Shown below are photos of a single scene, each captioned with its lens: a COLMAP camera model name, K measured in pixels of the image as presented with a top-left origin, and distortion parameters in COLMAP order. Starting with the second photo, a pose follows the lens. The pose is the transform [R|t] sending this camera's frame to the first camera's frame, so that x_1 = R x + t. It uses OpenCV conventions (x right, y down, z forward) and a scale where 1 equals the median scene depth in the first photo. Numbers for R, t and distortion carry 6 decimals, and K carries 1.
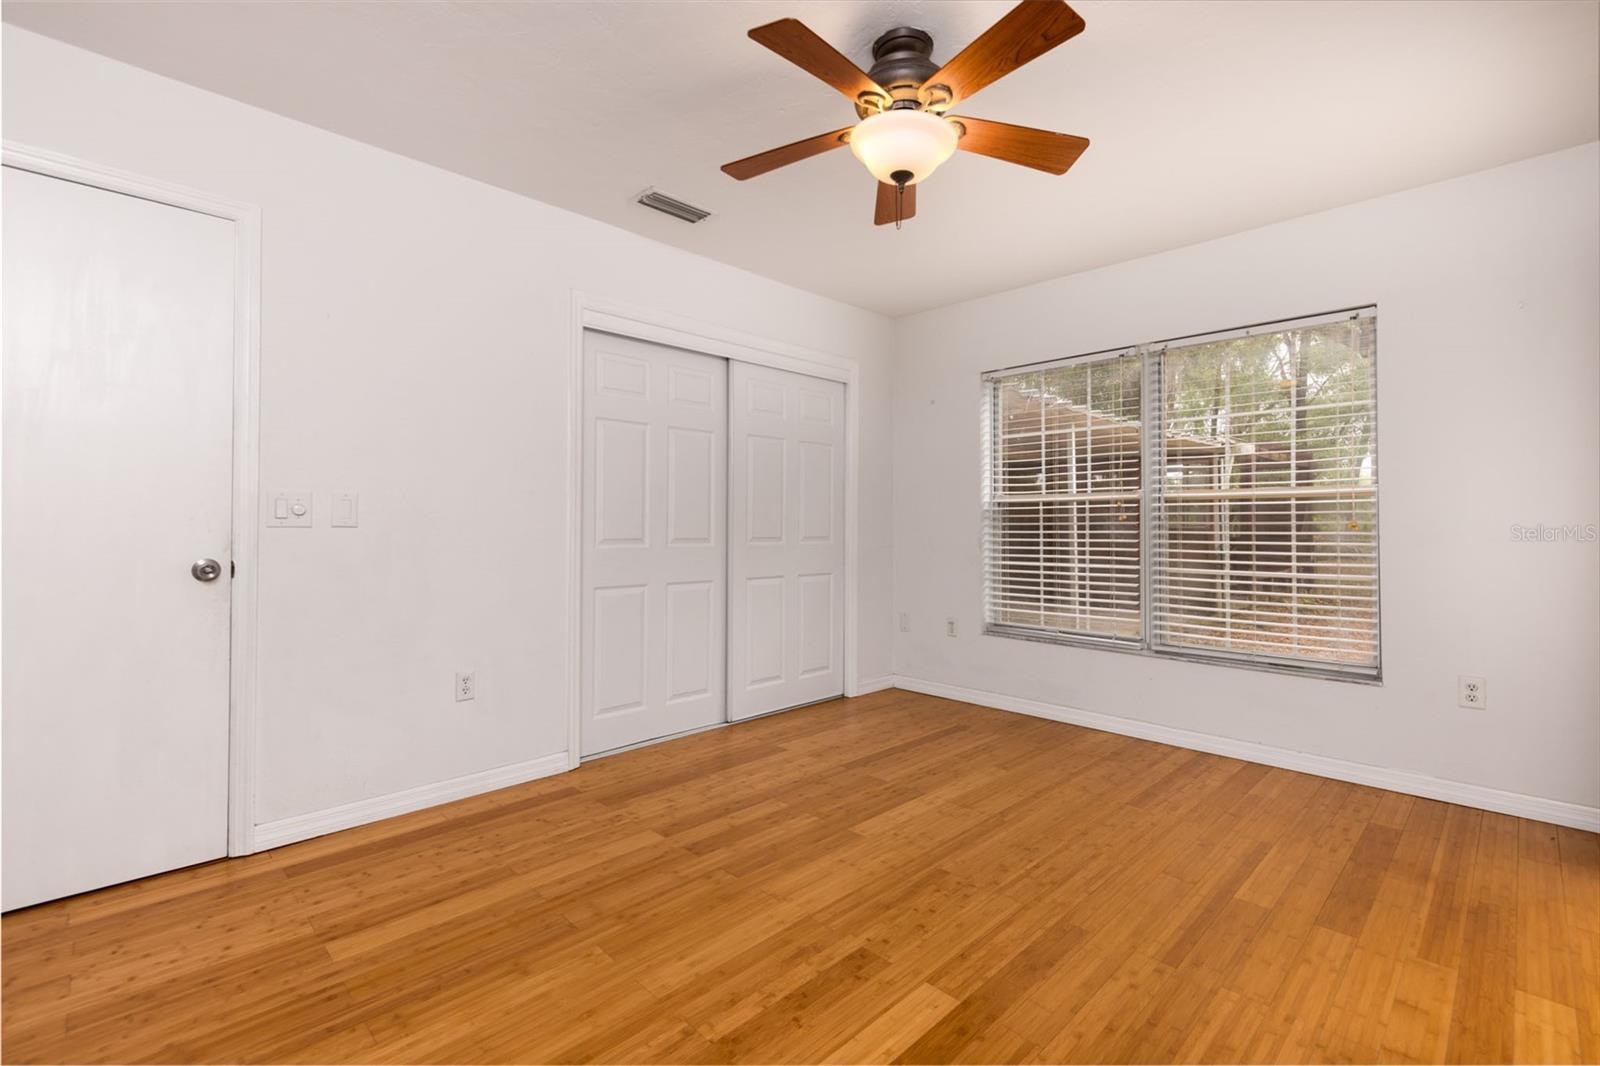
lens RADIAL K [[716.6, 0, 791.7], [0, 716.6, 529.8], [0, 0, 1]] dist [0.002549, -0.001176]
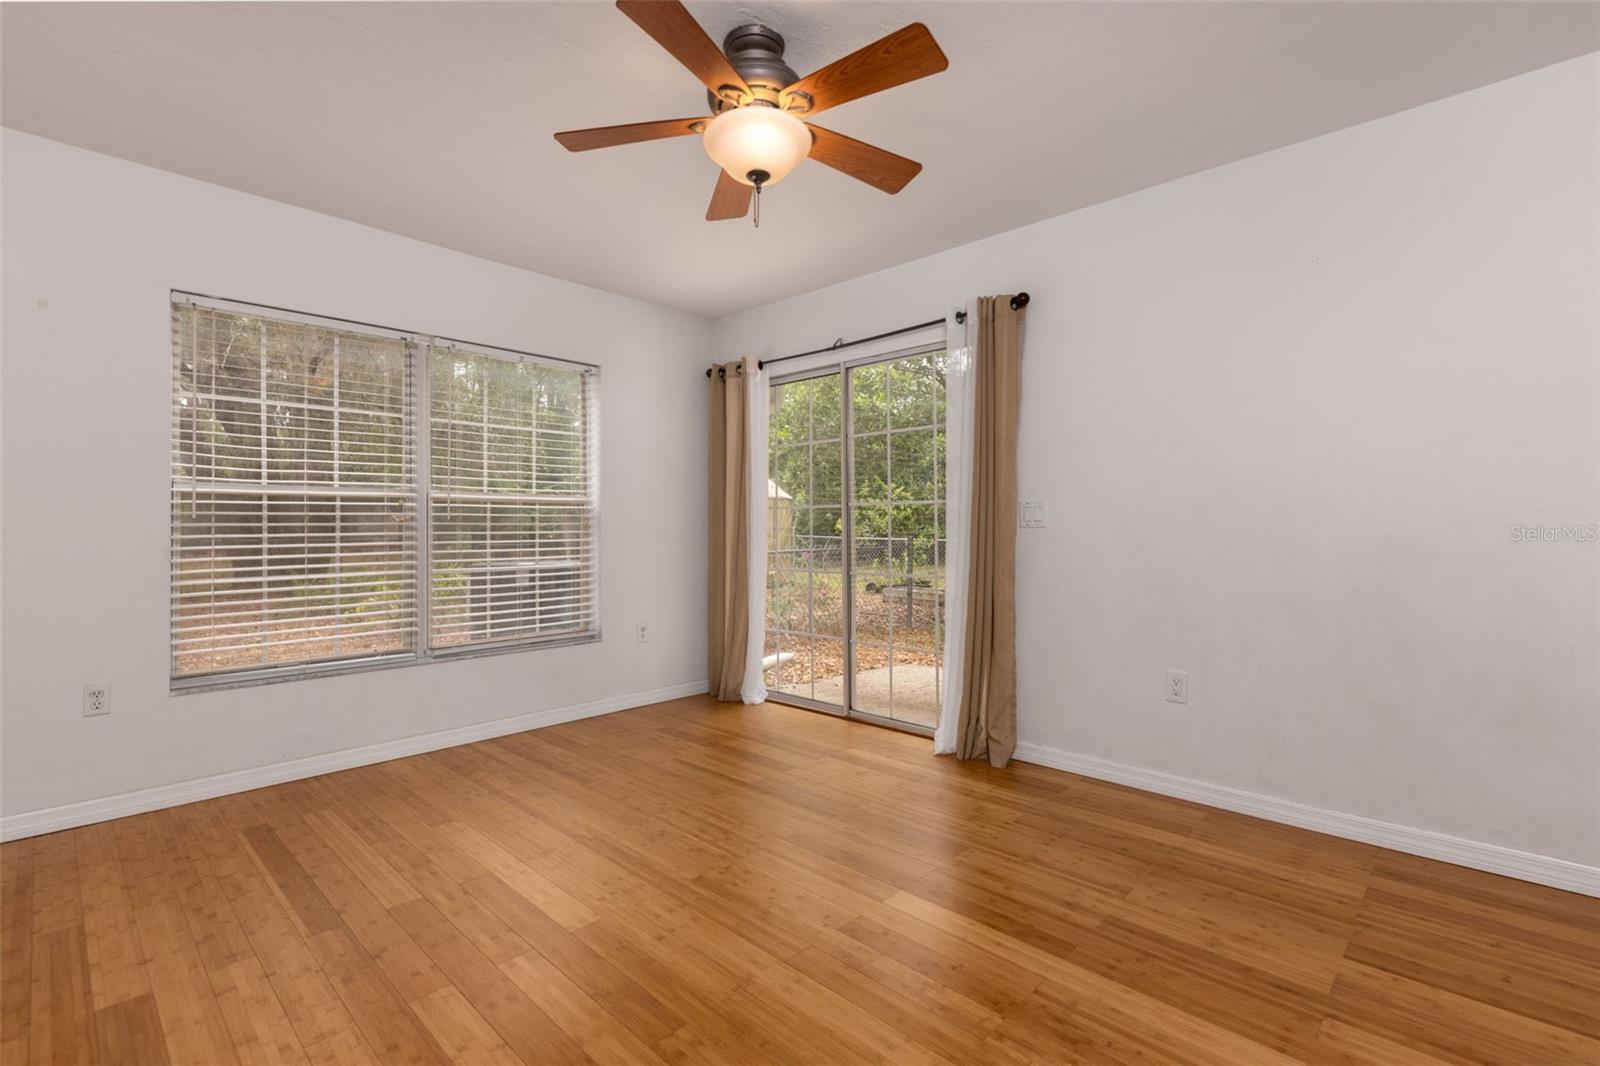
lens RADIAL K [[716.6, 0, 791.6], [0, 716.6, 527.4], [0, 0, 1]] dist [0.002549, -0.001176]
pose [[-0.034104, -0.003606, 0.999412, -0.523738], [0.009008, 0.999952, 0.003915, -0.004139], [-0.999378, 0.009136, -0.034070, 0.612269]]
